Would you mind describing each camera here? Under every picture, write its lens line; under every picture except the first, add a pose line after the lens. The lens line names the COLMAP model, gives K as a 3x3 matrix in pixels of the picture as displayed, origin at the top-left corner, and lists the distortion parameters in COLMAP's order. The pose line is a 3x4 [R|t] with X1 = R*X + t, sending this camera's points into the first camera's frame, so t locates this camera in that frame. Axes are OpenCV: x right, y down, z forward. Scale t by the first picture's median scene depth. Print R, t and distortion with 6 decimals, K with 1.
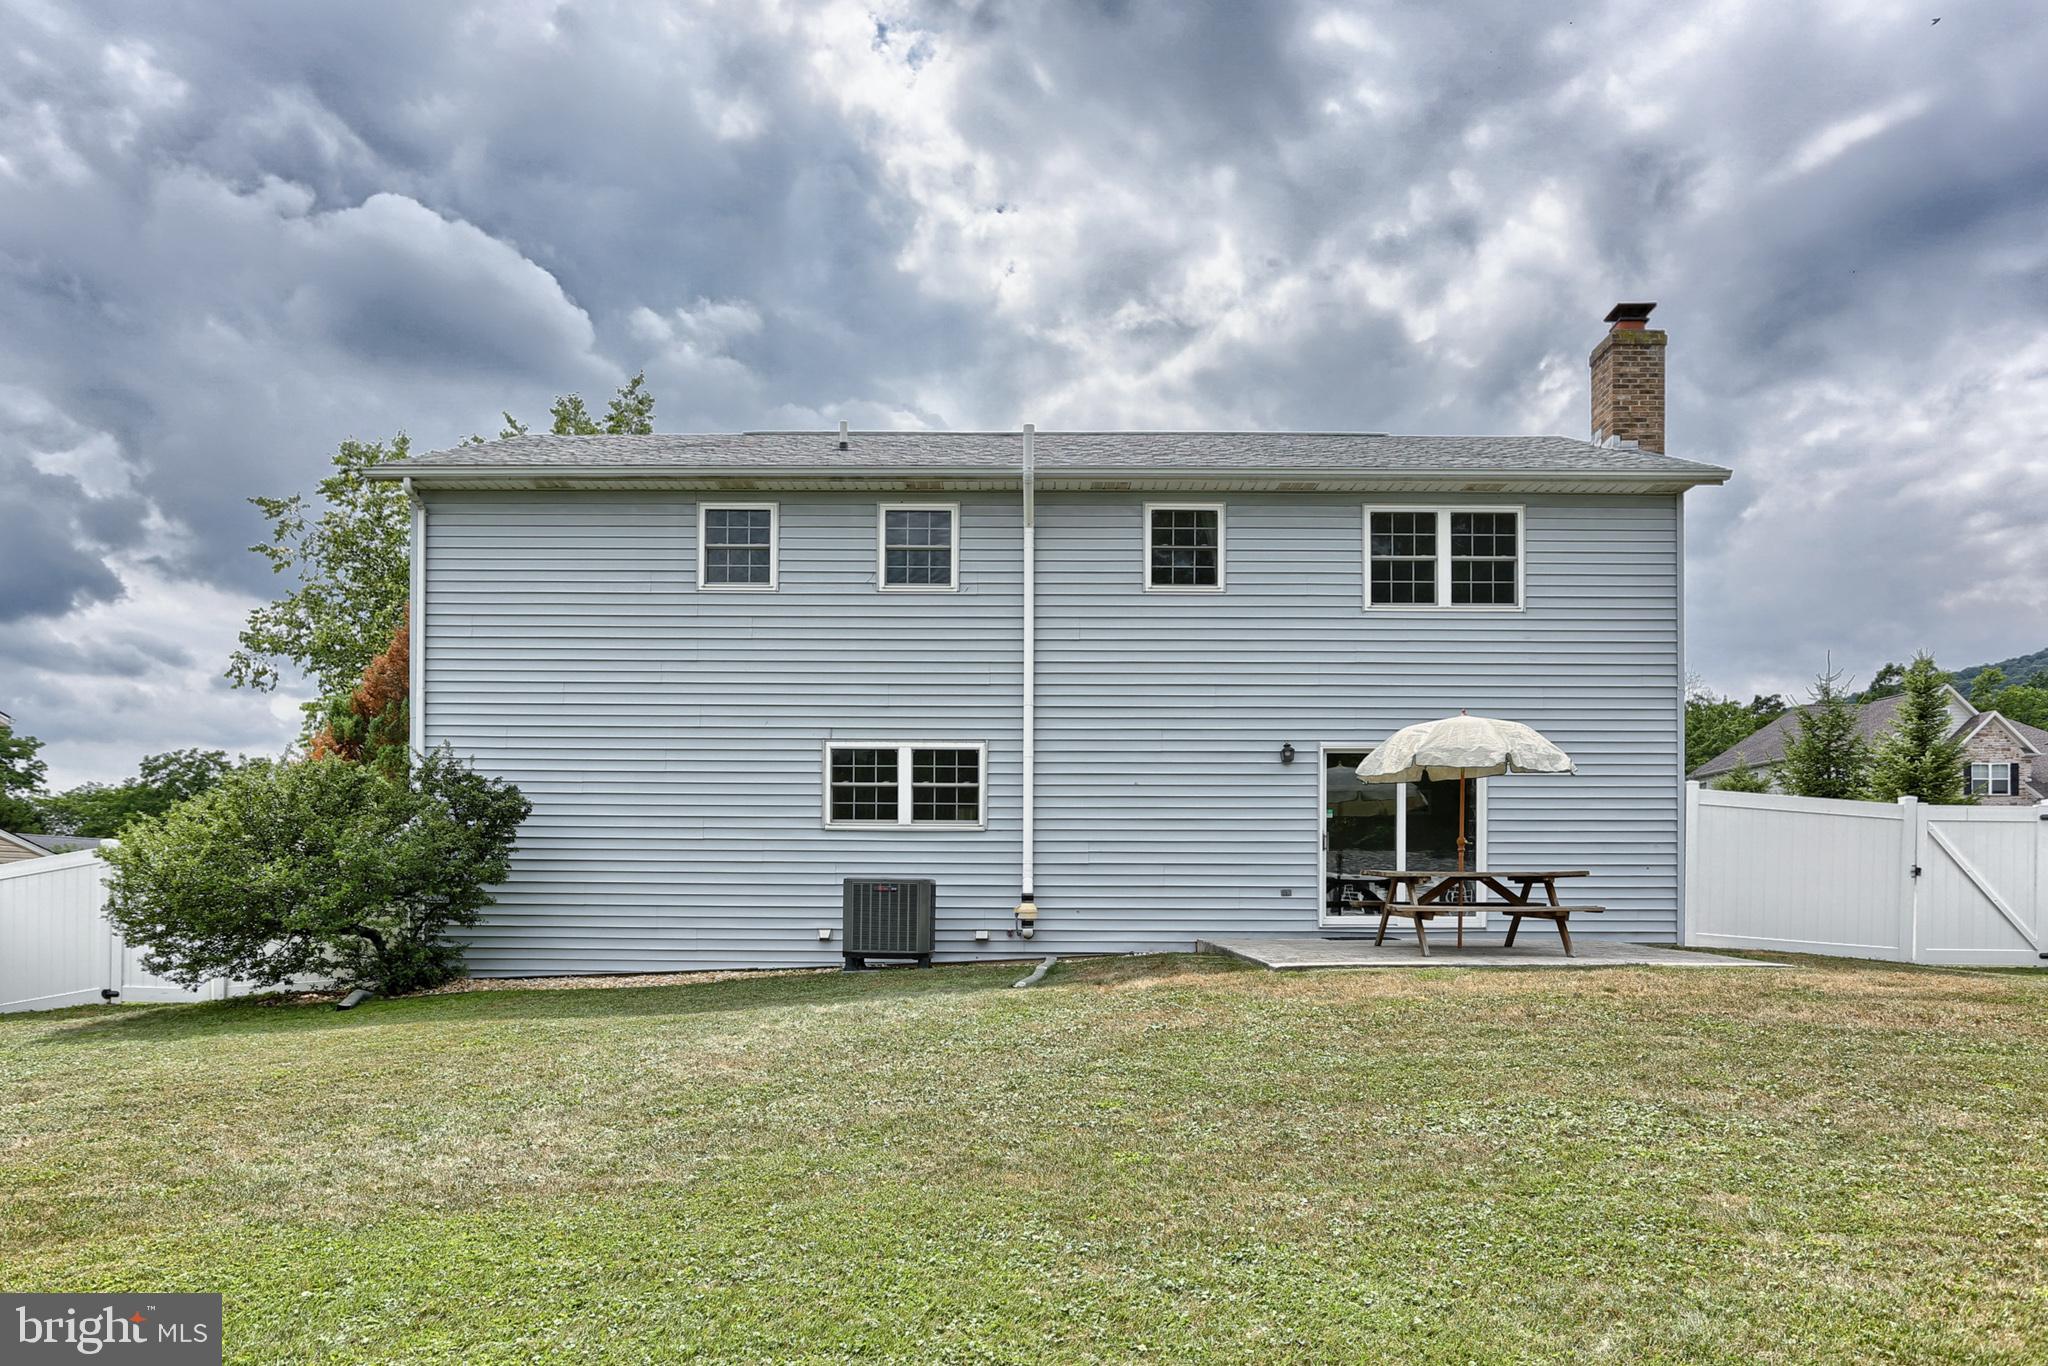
lens RADIAL K [[1283.7, 0, 1023.6], [0, 1283.7, 742.9], [0, 0, 1]] dist [0.002772, 0.000189]
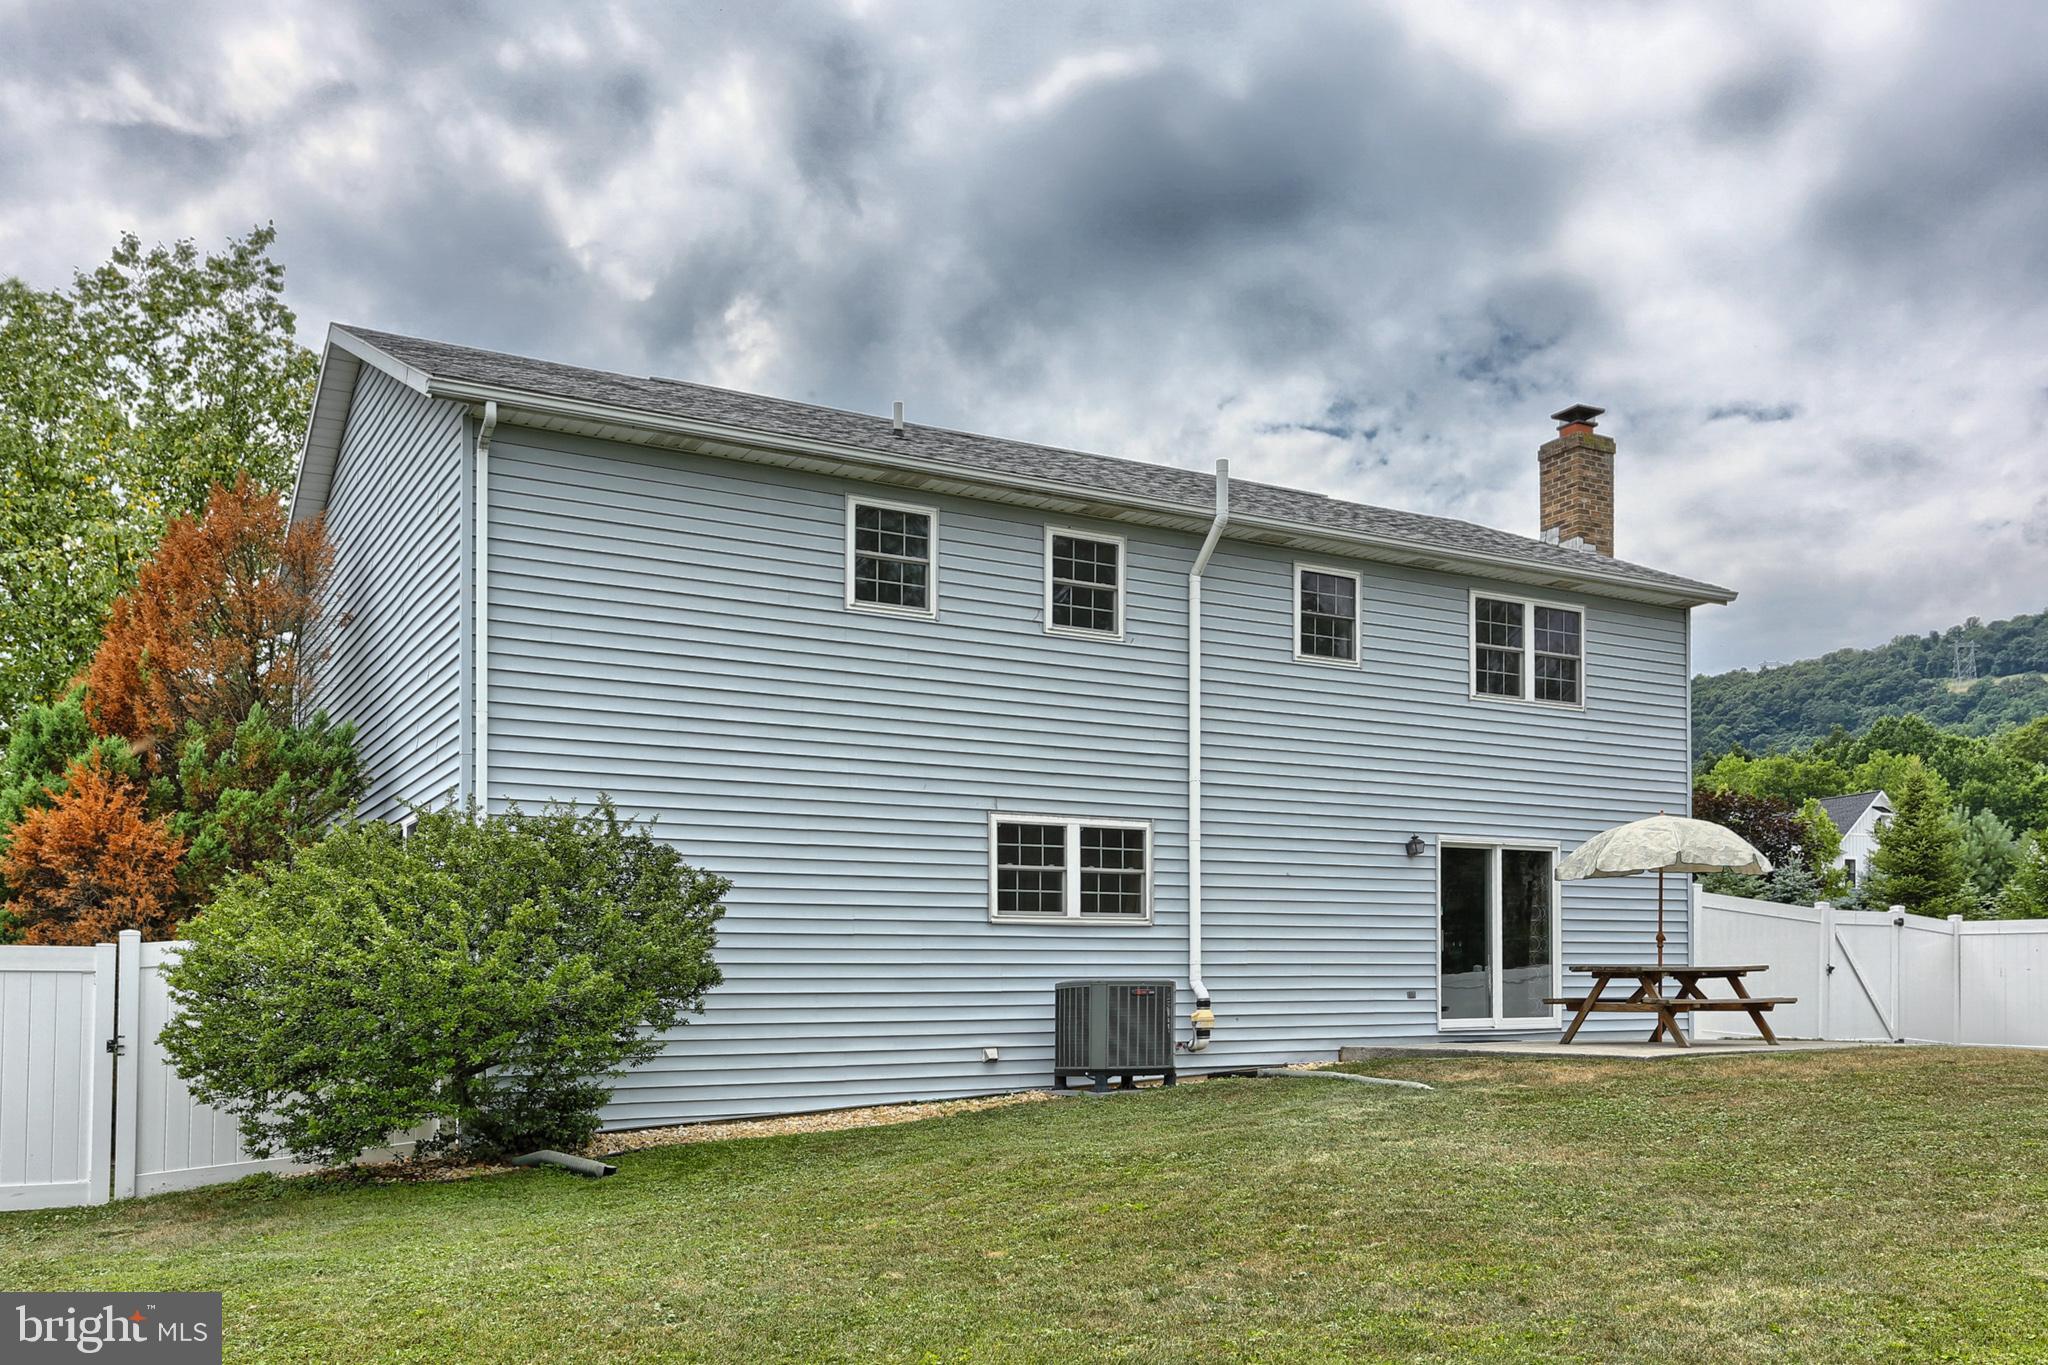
lens RADIAL K [[1856.8, 0, 1022.7], [0, 1856.8, 745.6], [0, 0, 1]] dist [-0.012233, -0.010166]
pose [[0.838965, 0.057243, 0.541166, -0.770139], [-0.044364, 0.998337, -0.036824, -0.001573], [-0.542374, 0.006886, 0.840109, 0.011626]]
